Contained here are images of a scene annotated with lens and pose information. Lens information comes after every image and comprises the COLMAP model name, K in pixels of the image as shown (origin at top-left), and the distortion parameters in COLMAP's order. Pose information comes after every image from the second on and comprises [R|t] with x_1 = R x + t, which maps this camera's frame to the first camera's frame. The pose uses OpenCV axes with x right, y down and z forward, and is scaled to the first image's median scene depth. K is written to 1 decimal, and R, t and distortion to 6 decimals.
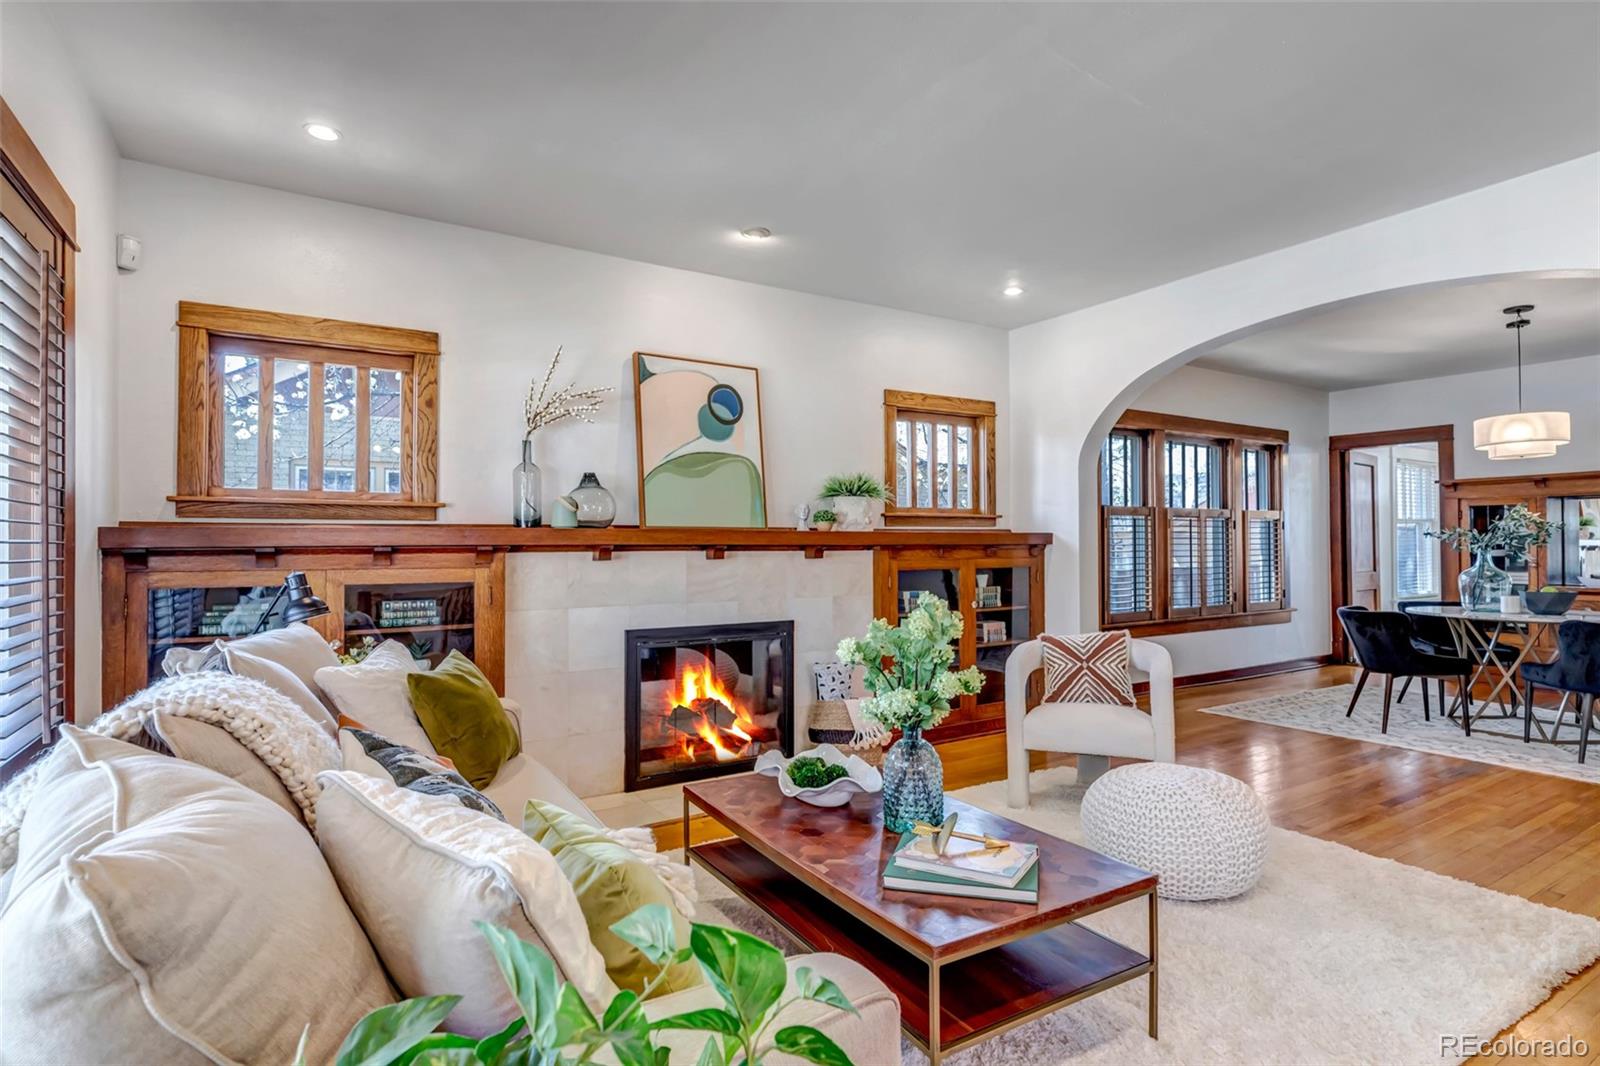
lens RADIAL K [[798.9, 0, 793.1], [0, 798.9, 533.3], [0, 0, 1]] dist [-0.003473, -0.000283]
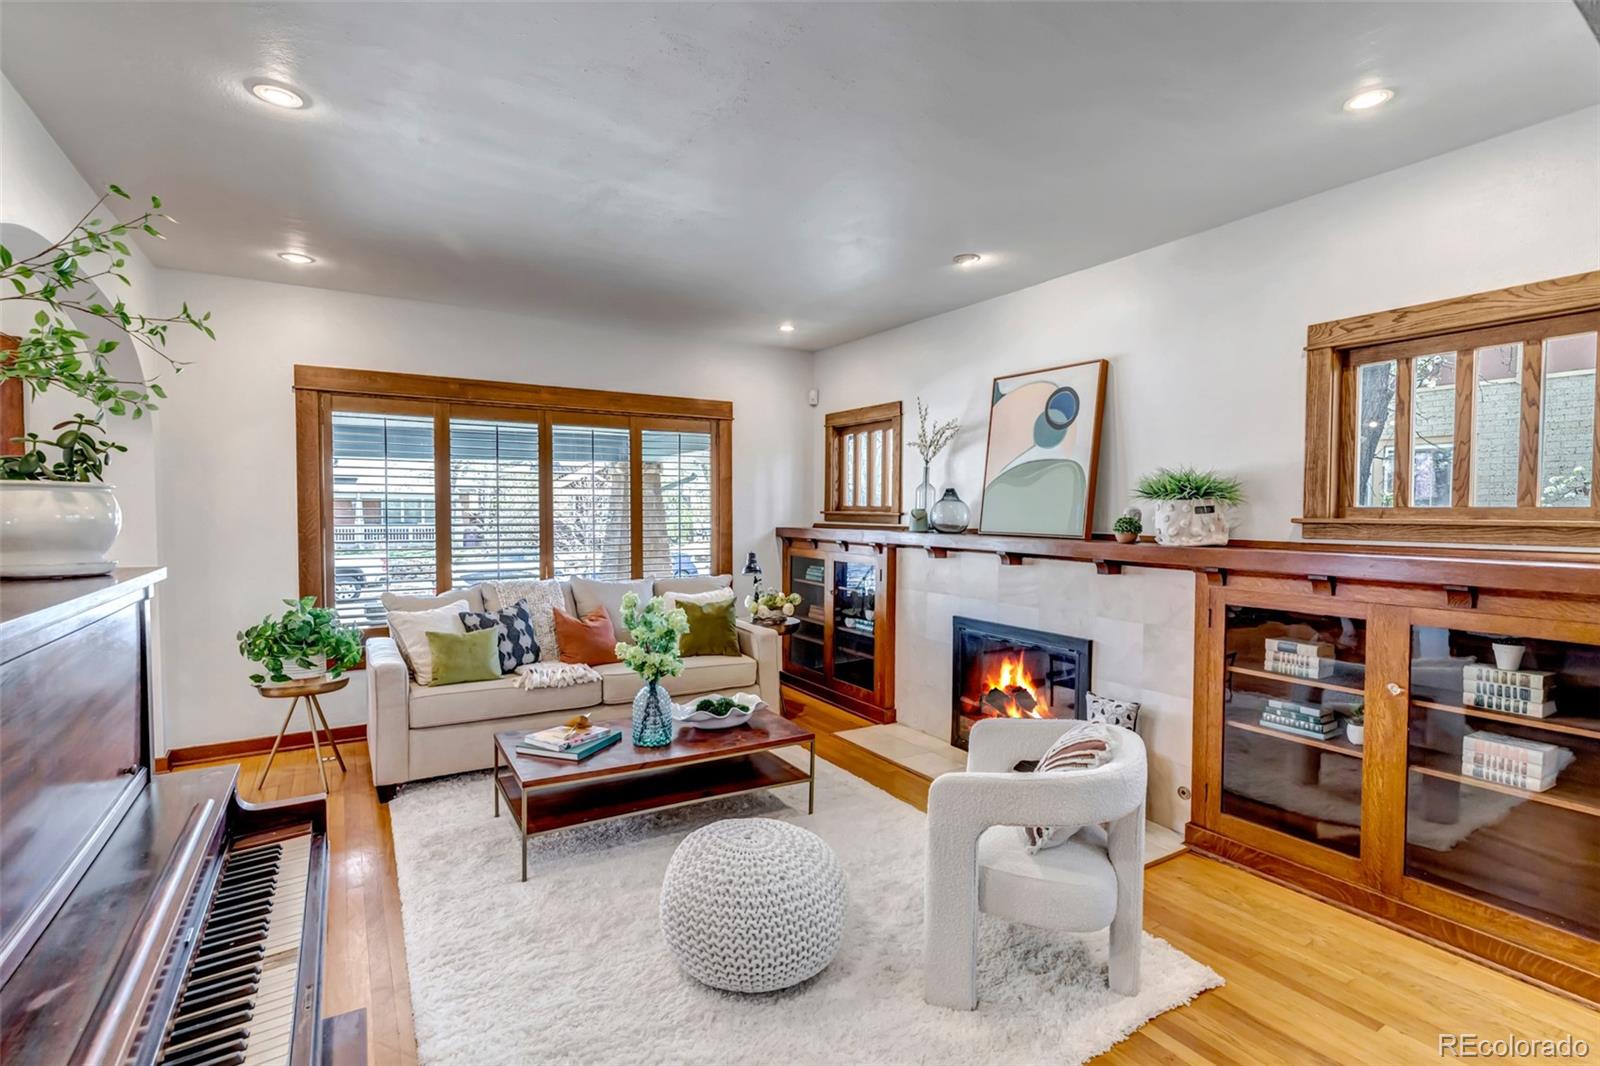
lens RADIAL K [[755.0, 0, 796.9], [0, 755.0, 534.1], [0, 0, 1]] dist [0.002376, 0.000441]
pose [[-0.001133, 0.040483, -0.999180, 0.725407], [0.011993, 0.999109, 0.040467, -0.042080], [0.999927, -0.011937, -0.001617, 0.581991]]
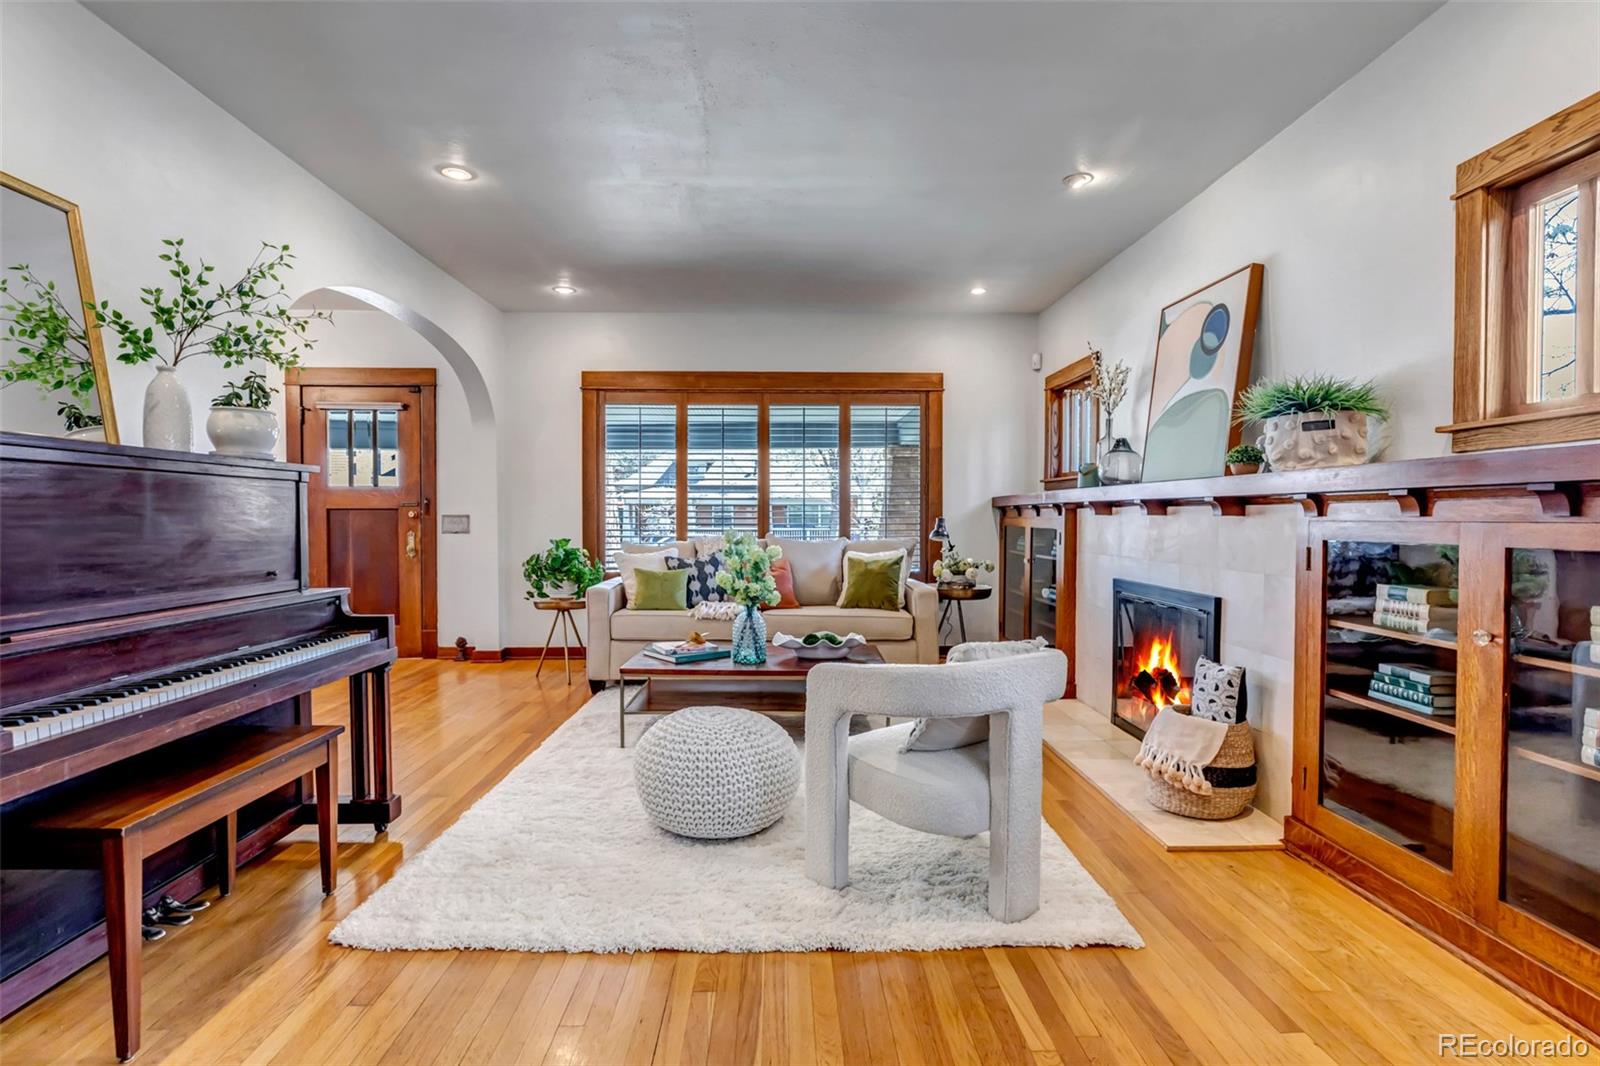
lens RADIAL K [[760.4, 0, 796.1], [0, 760.4, 536.2], [0, 0, 1]] dist [-0.007280, 0.000368]
pose [[-0.500371, 0.027332, -0.865380, 0.704400], [0.015715, 0.999624, 0.022485, 0.024326], [0.865668, -0.002349, -0.500612, 0.875516]]
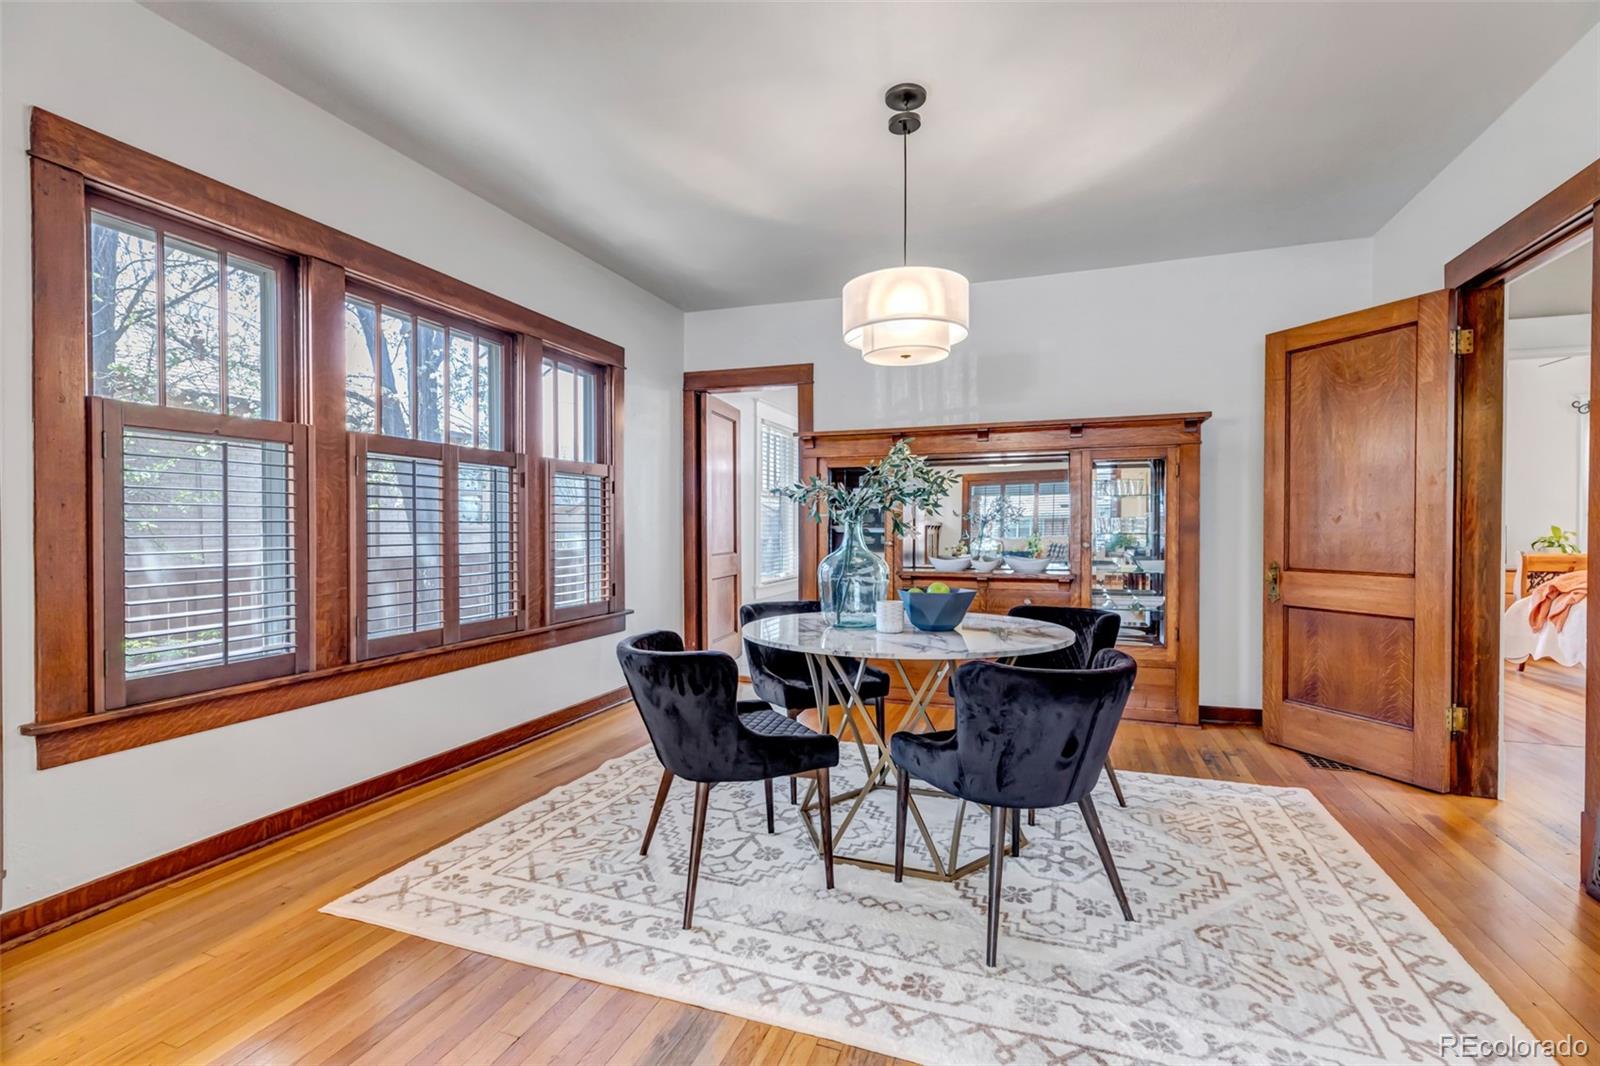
lens RADIAL K [[729.8, 0, 794.6], [0, 729.8, 534.0], [0, 0, 1]] dist [0.004190, 0.000715]
pose [[0.784474, -0.003702, 0.620151, 0.519032], [-0.012168, 0.999698, 0.021359, 0.020772], [-0.620042, -0.024302, 0.784192, 0.626979]]
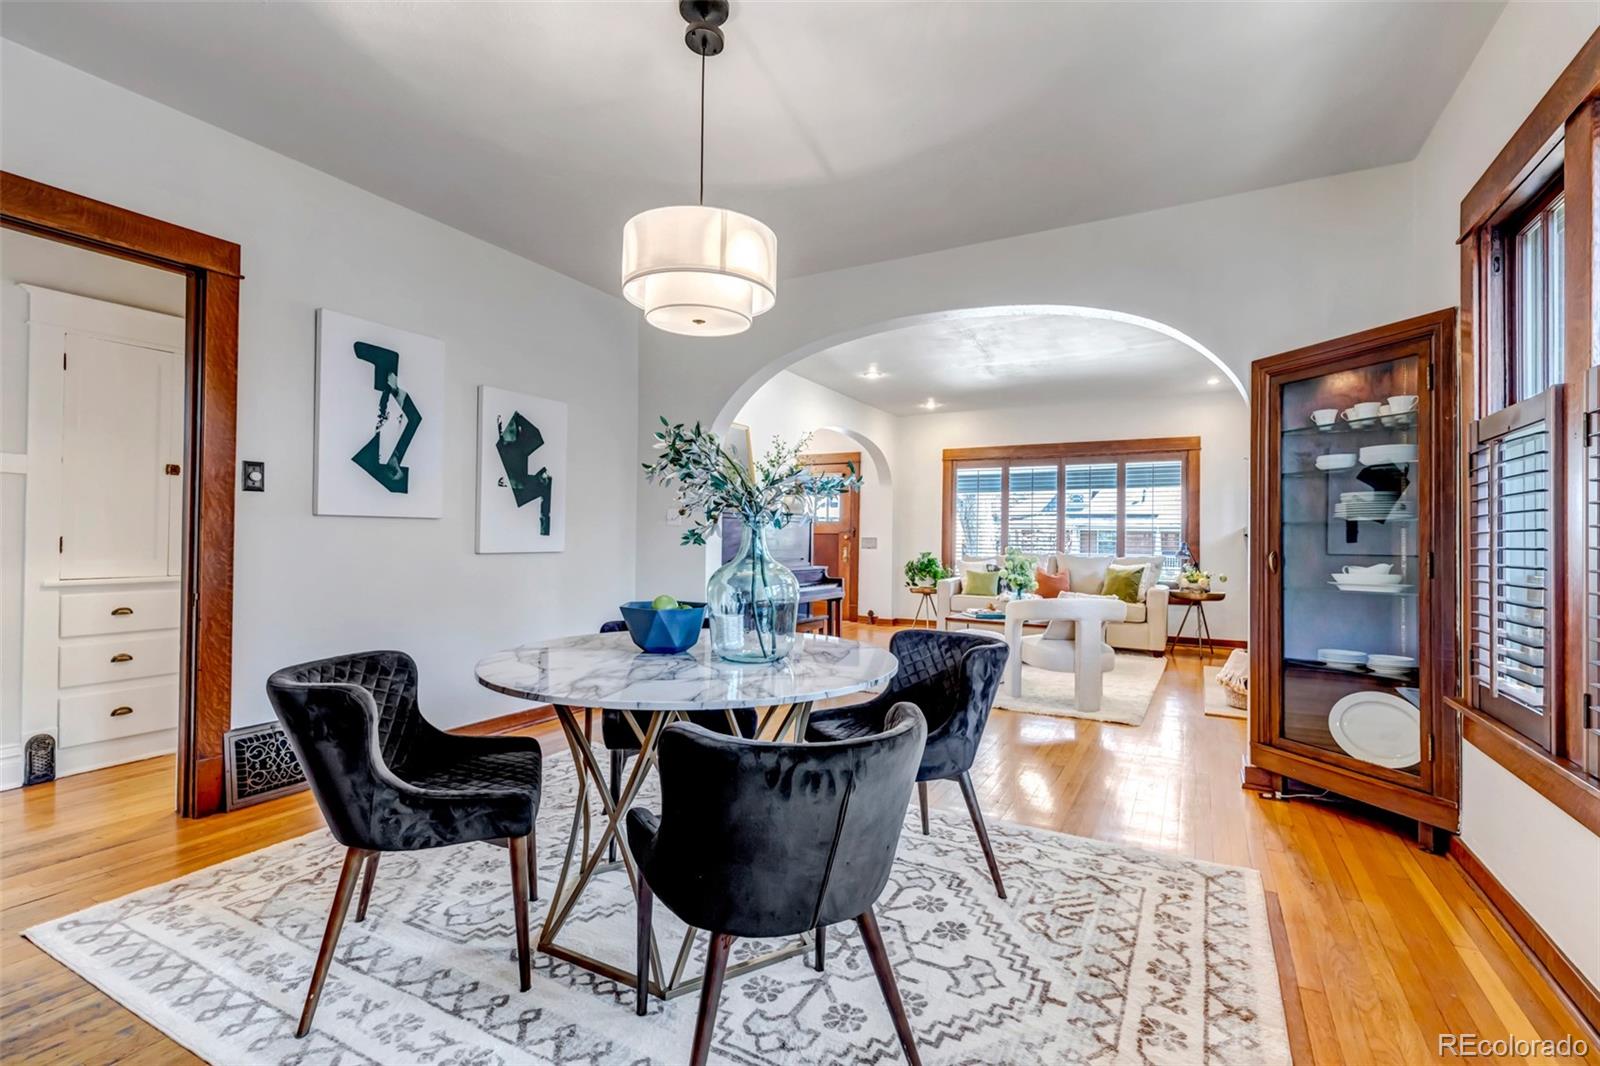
lens RADIAL K [[729.8, 0, 794.6], [0, 729.8, 534.0], [0, 0, 1]] dist [0.004190, 0.000715]
pose [[-0.867128, -0.008985, -0.498004, 1.070192], [0.000664, 0.999816, -0.019194, 0.036333], [0.498085, -0.016974, -0.866962, 1.388584]]
